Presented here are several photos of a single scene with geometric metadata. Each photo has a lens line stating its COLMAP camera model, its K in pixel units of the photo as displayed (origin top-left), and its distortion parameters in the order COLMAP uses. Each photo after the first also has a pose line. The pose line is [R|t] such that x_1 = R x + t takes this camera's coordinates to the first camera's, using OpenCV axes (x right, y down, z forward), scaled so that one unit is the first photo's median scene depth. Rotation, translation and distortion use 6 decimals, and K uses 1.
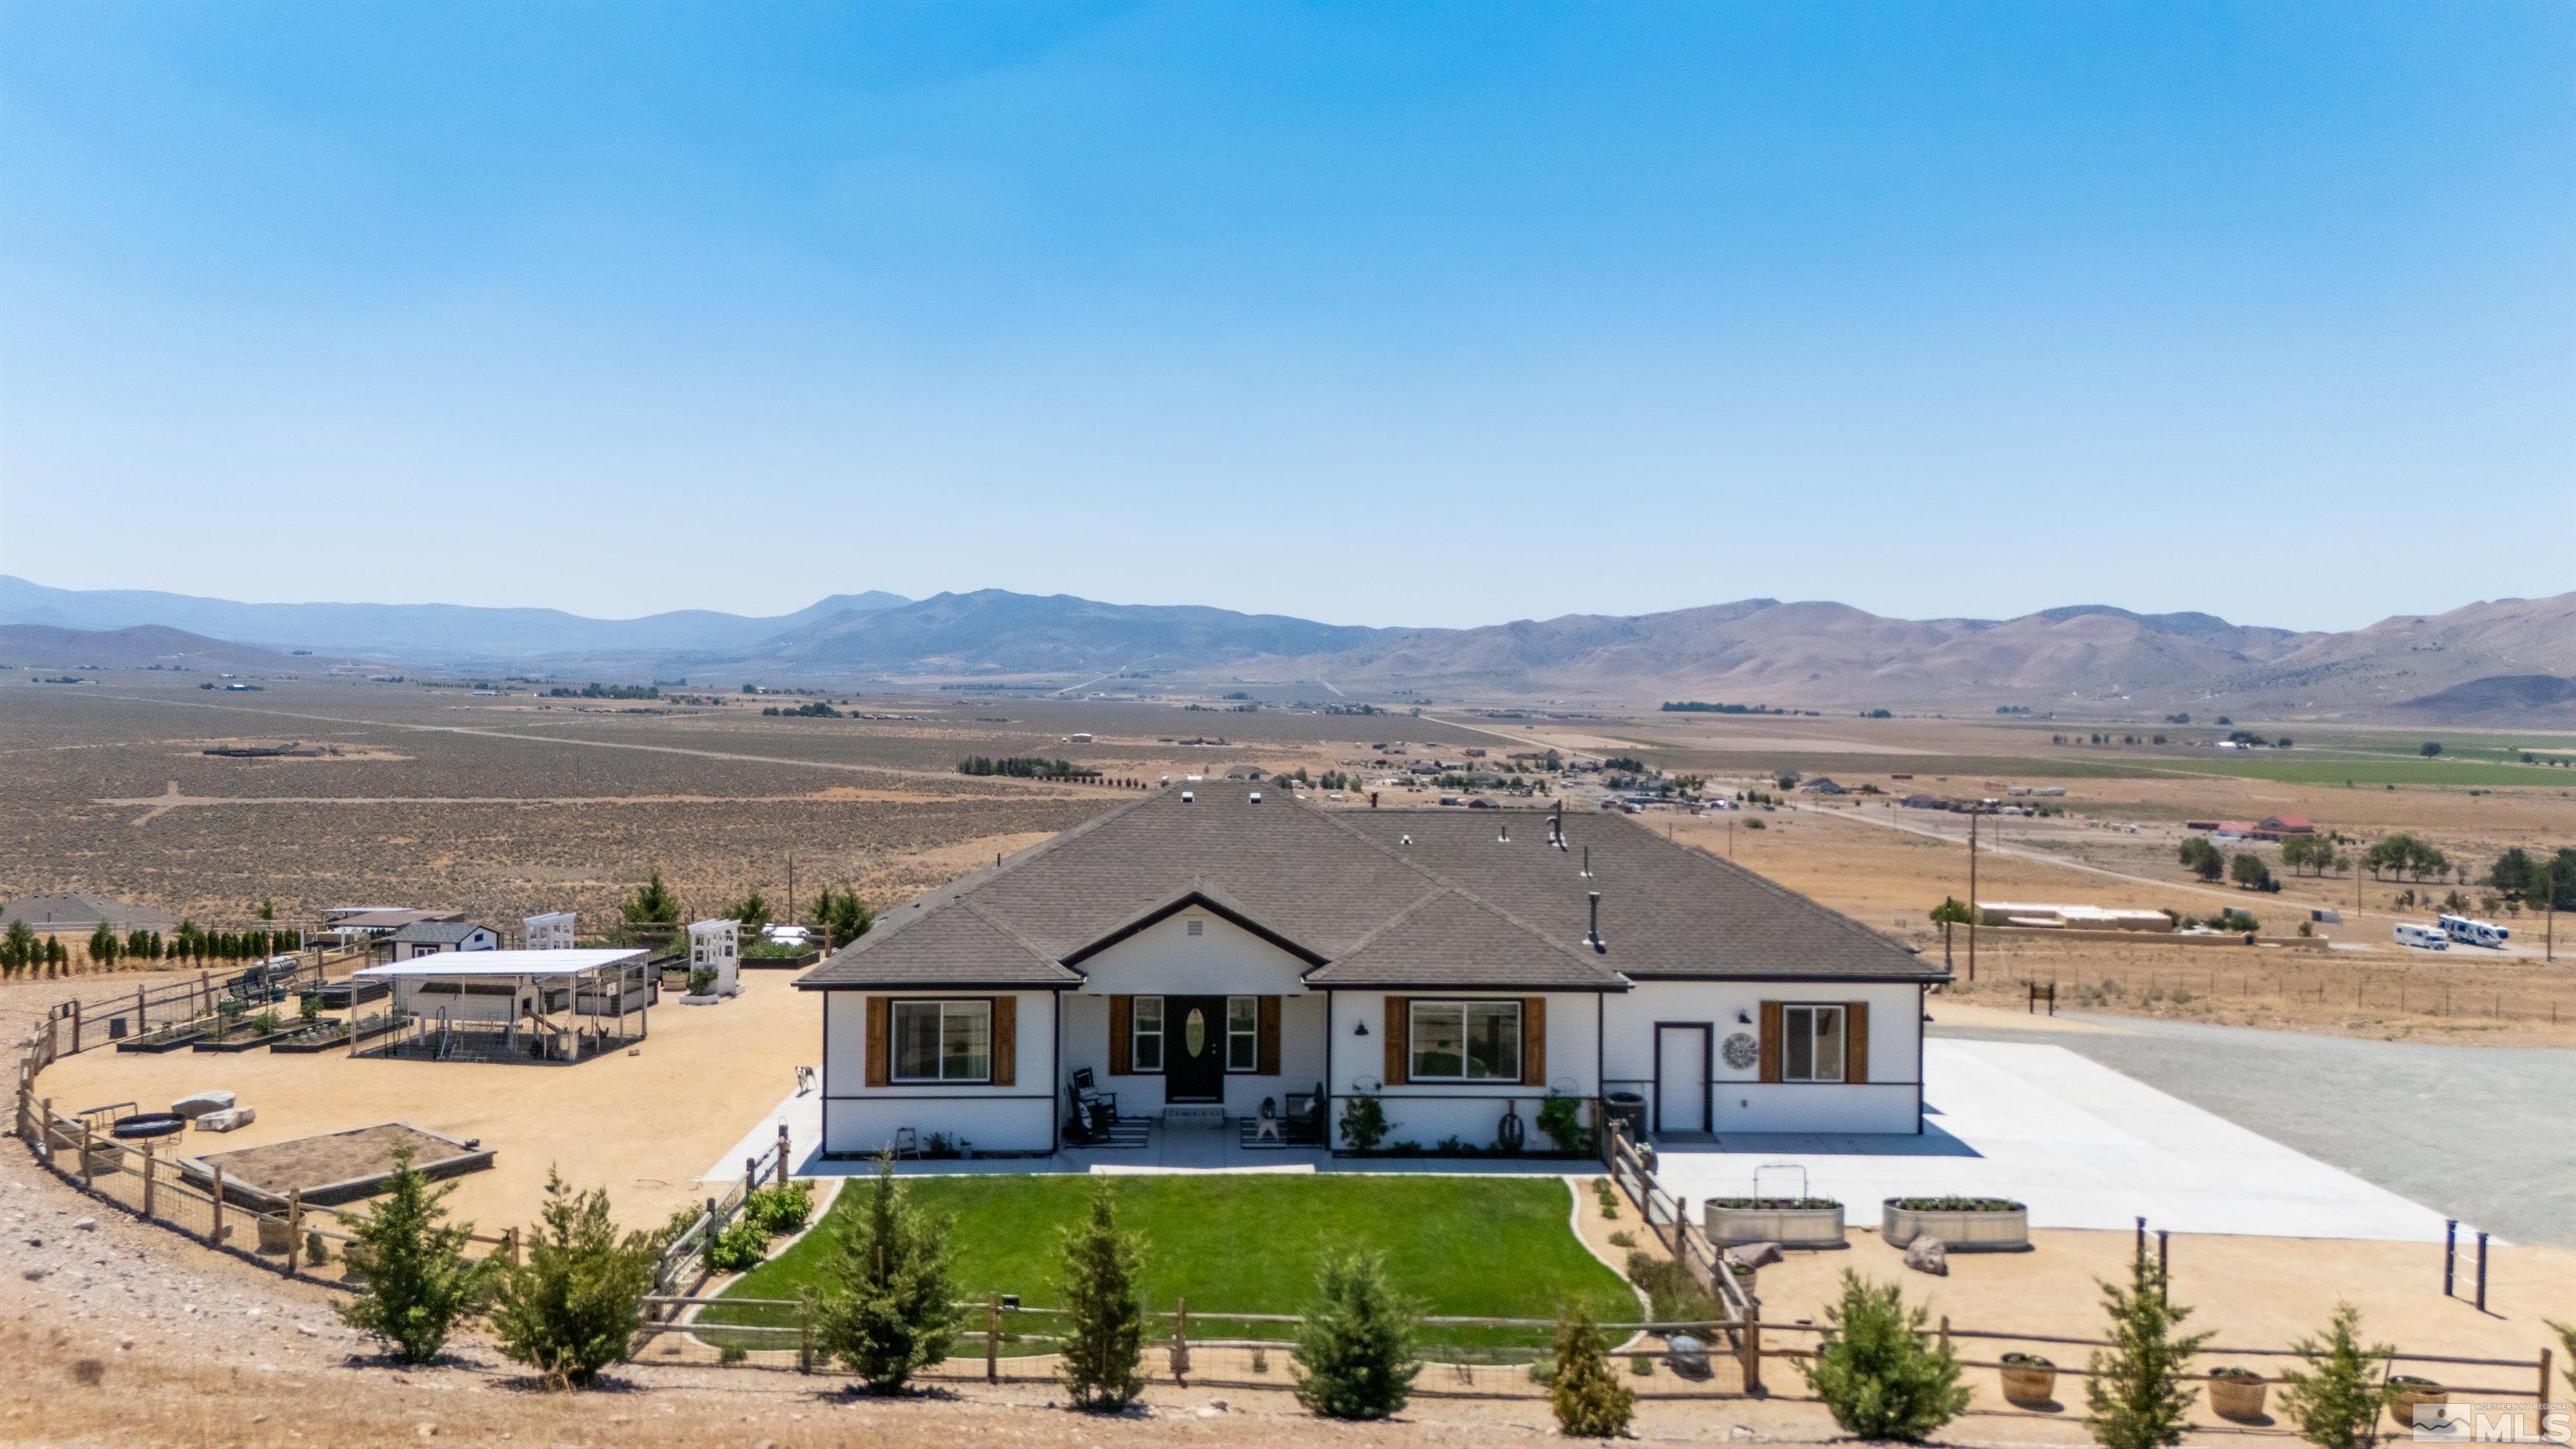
lens RADIAL K [[1880.2, 0, 1290.6], [0, 1880.2, 726.0], [0, 0, 1]] dist [0.065447, -0.040354]
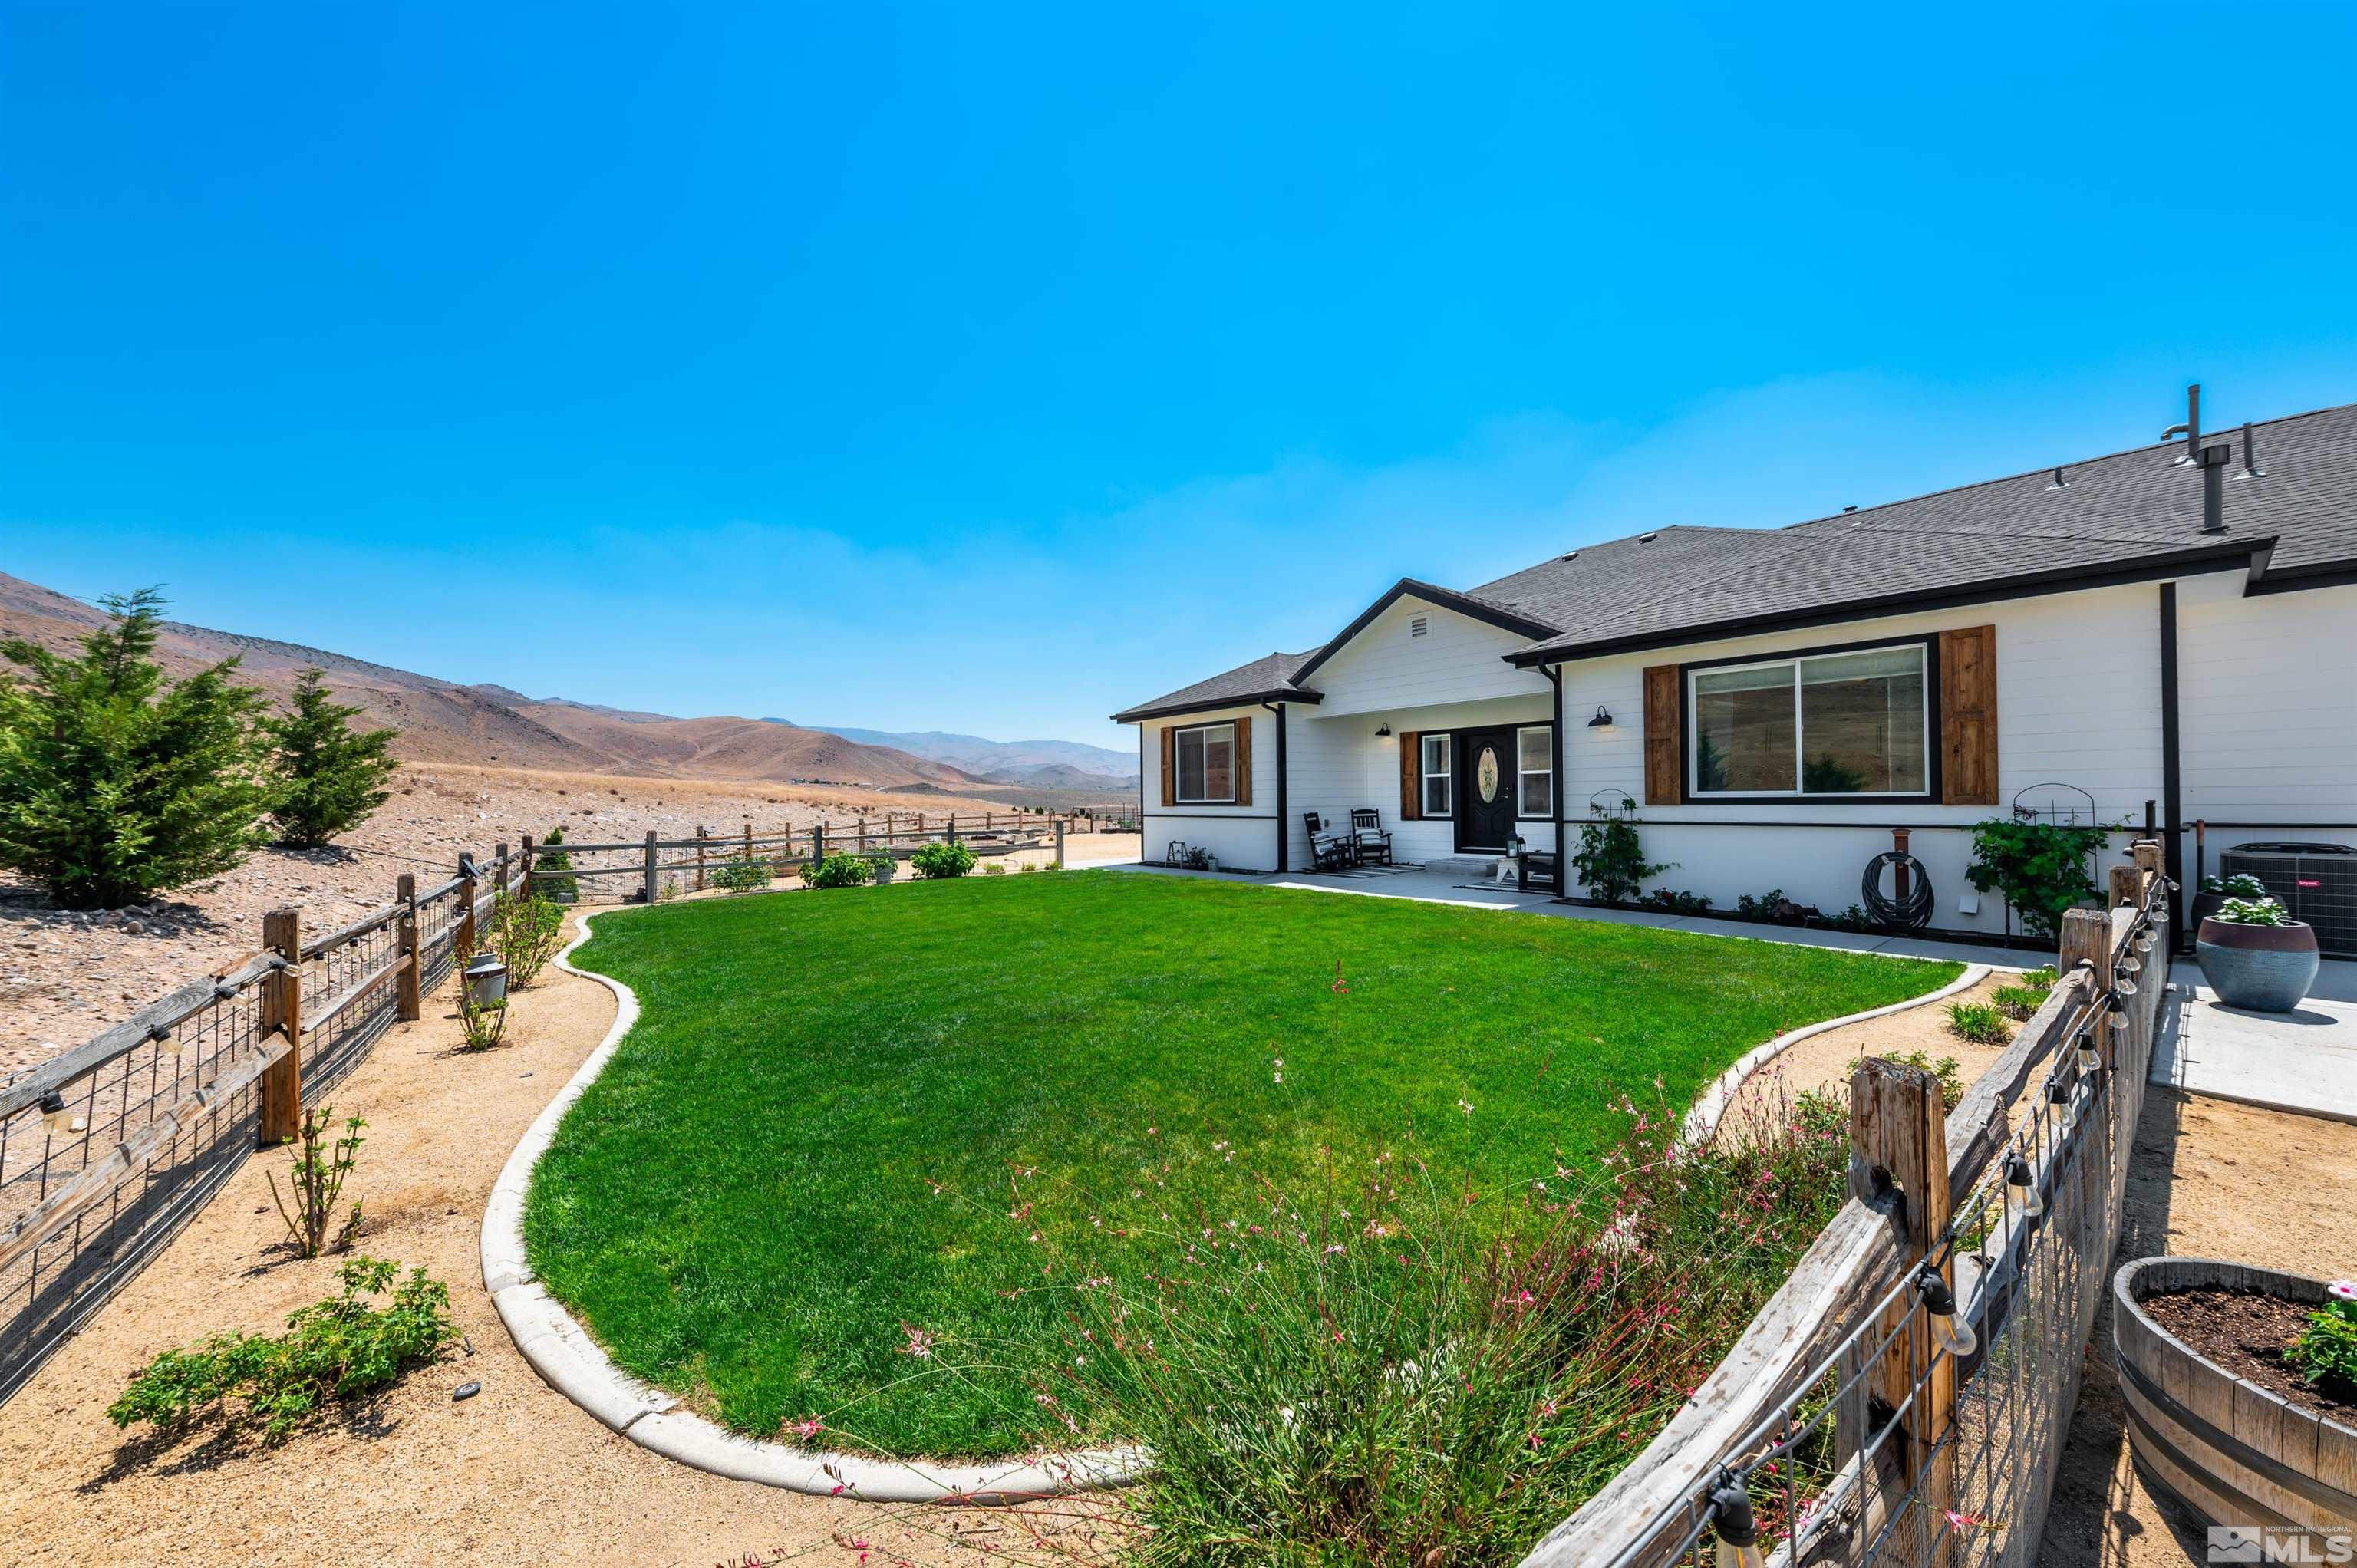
lens RADIAL K [[819.9, 0, 1189.7], [0, 819.9, 790.8], [0, 0, 1]] dist [0.008283, -0.002869]
pose [[0.606239, -0.024449, -0.794907, 0.170416], [0.001496, 0.999561, -0.029603, 0.184844], [0.795281, 0.016757, 0.606009, 0.672060]]
